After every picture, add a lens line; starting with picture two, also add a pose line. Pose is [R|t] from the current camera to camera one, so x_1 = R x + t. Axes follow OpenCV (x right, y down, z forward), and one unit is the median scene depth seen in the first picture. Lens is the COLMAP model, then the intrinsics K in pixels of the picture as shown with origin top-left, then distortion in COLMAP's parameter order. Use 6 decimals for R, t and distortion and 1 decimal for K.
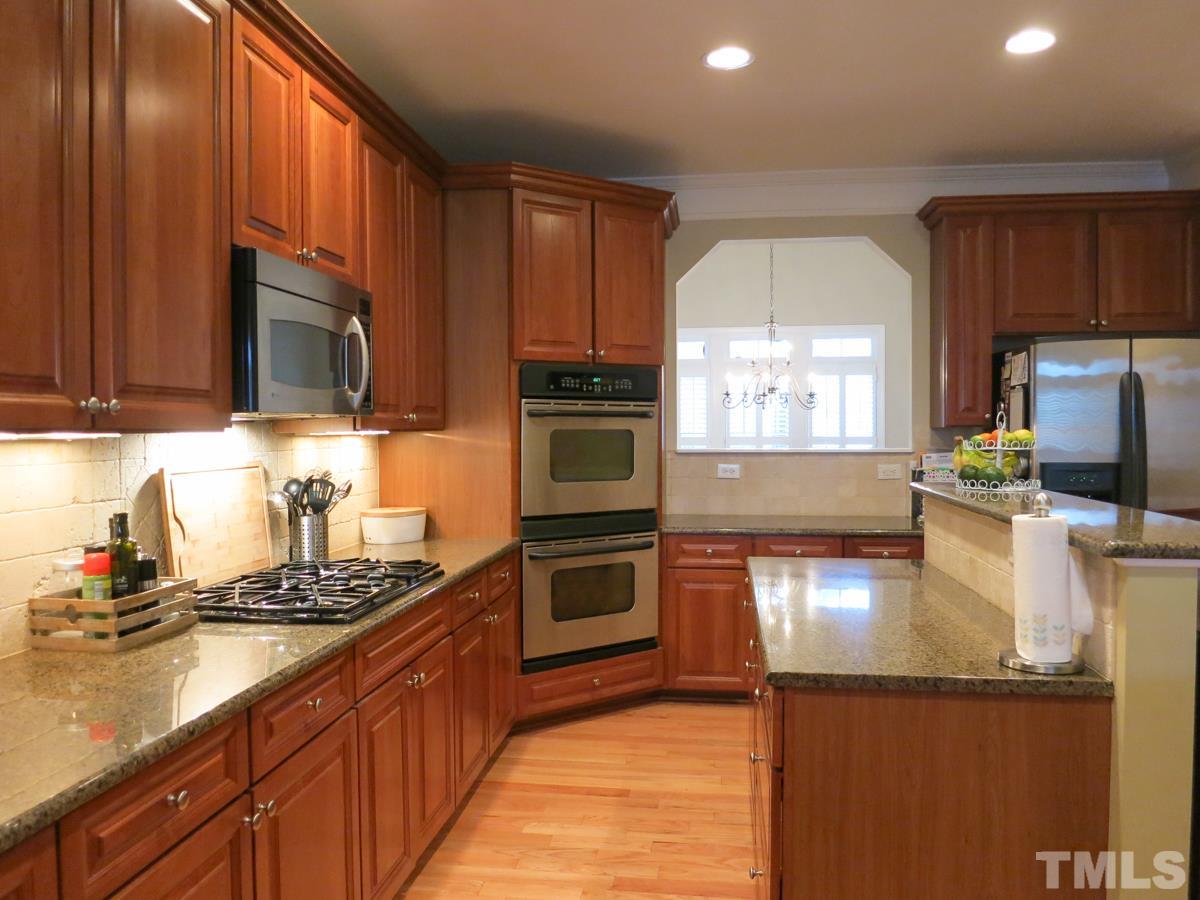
lens RADIAL K [[868.5, 0, 594.2], [0, 868.5, 444.0], [0, 0, 1]] dist [-0.036136, -0.011157]
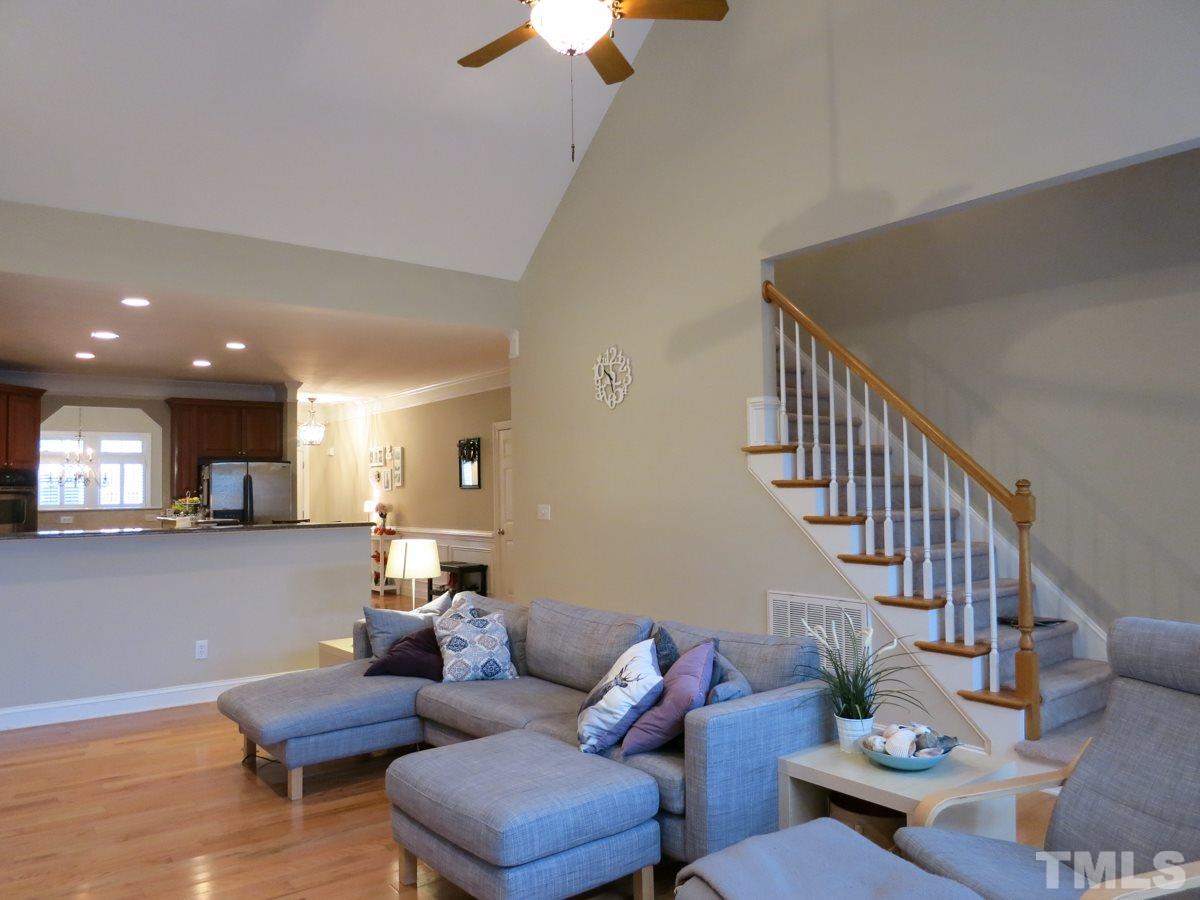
lens RADIAL K [[868.5, 0, 594.0], [0, 868.5, 442.1], [0, 0, 1]] dist [-0.036136, -0.011157]
pose [[0.700001, 0.029150, 0.713547, -0.453692], [0.030450, 0.997040, -0.070604, 0.031131], [-0.713493, 0.071150, 0.697041, -1.400667]]
